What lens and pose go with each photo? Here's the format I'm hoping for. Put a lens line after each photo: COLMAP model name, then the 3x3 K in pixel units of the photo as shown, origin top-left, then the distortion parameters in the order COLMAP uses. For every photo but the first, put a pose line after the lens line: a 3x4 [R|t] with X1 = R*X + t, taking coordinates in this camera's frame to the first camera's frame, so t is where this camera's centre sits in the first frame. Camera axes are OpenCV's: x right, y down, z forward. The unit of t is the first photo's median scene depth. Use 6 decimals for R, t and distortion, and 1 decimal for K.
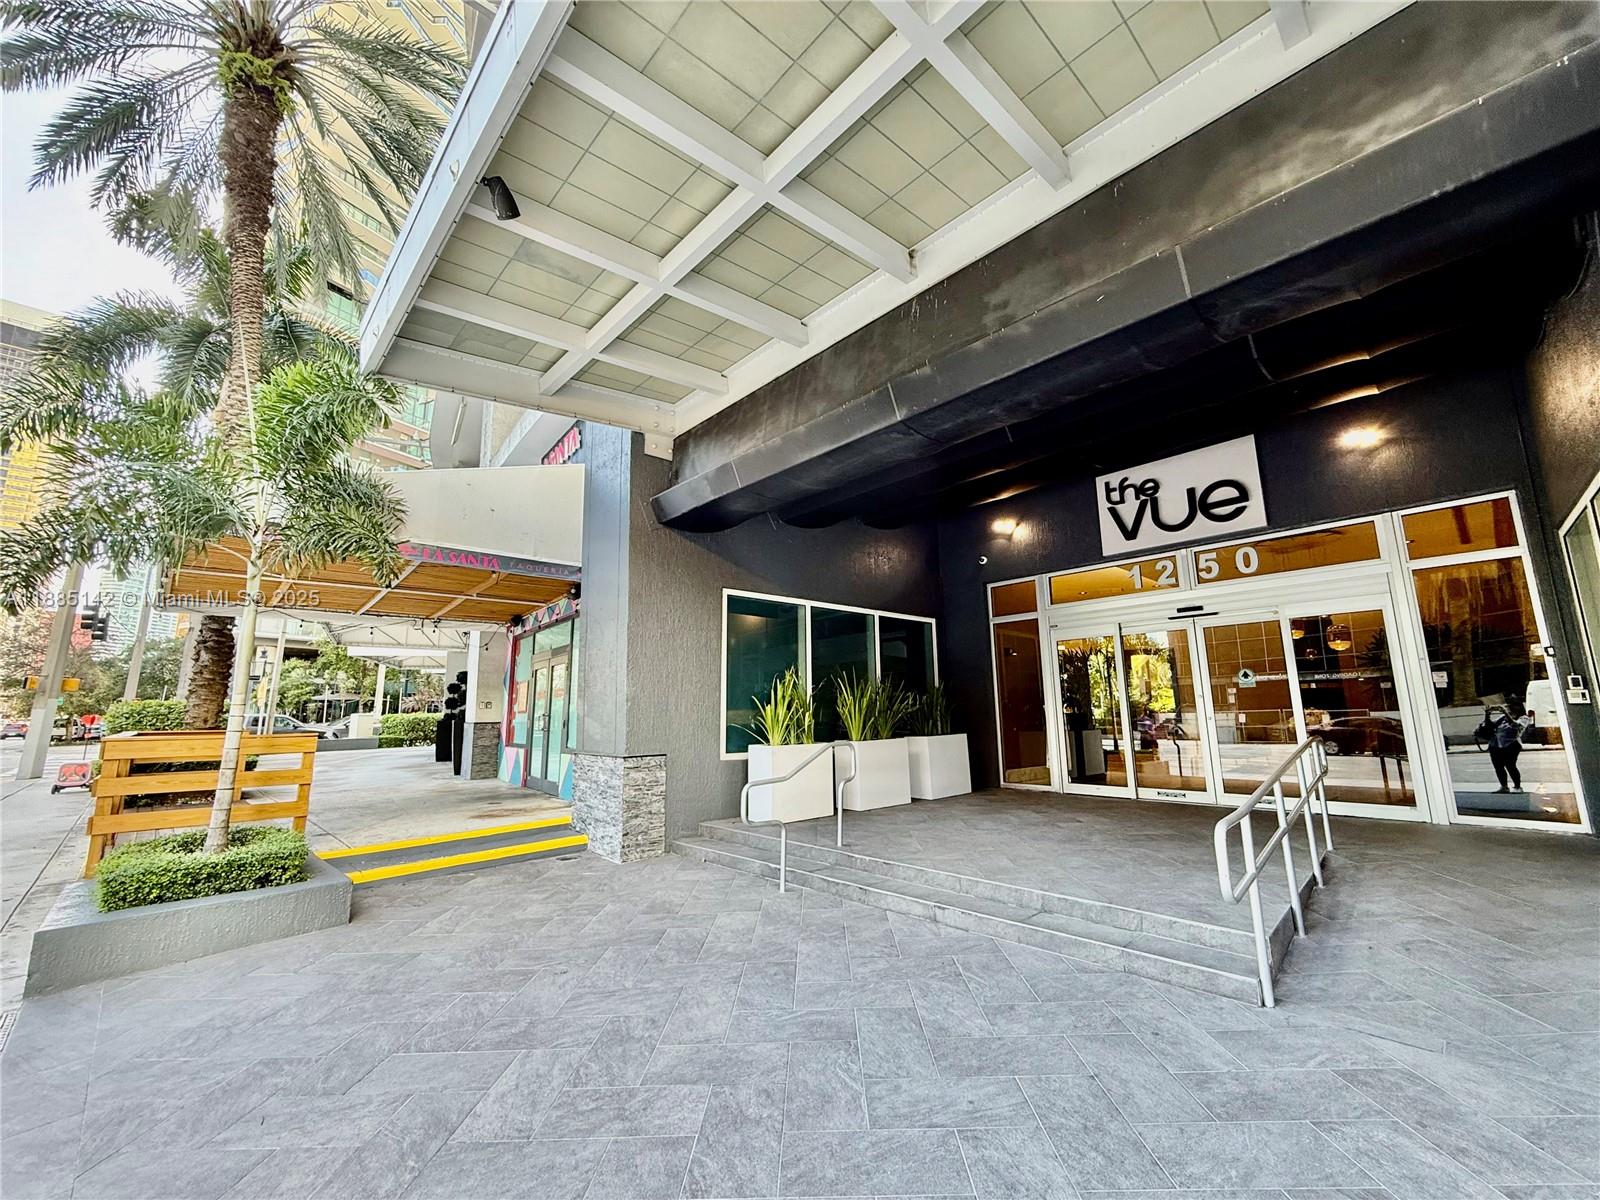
lens RADIAL K [[640.7, 0, 790.5], [0, 640.7, 600.0], [0, 0, 1]] dist [0.008381, -0.000731]
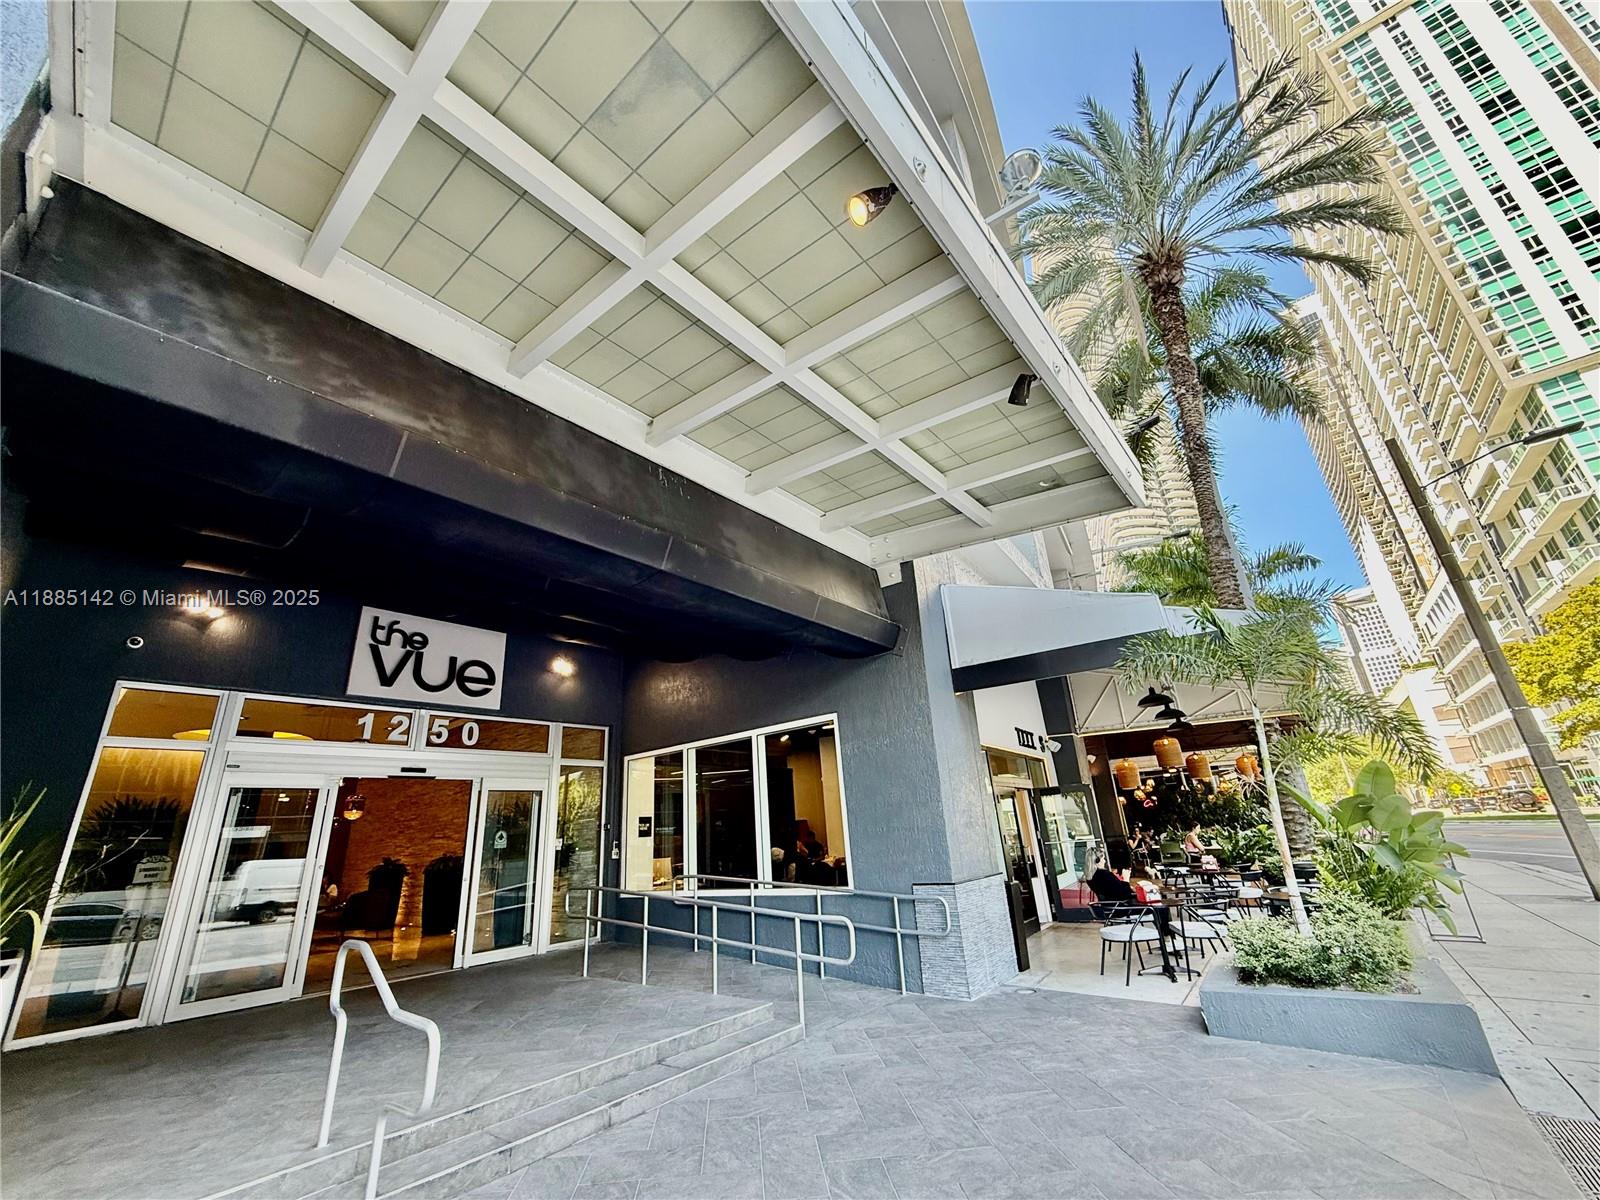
lens RADIAL K [[640.7, 0, 799.0], [0, 640.7, 598.9], [0, 0, 1]] dist [0.008381, -0.000731]
pose [[-0.134457, 0.366262, 0.920746, -0.838260], [-0.113900, 0.917313, -0.381529, 0.143112], [-0.984352, -0.156172, -0.081622, 0.894156]]
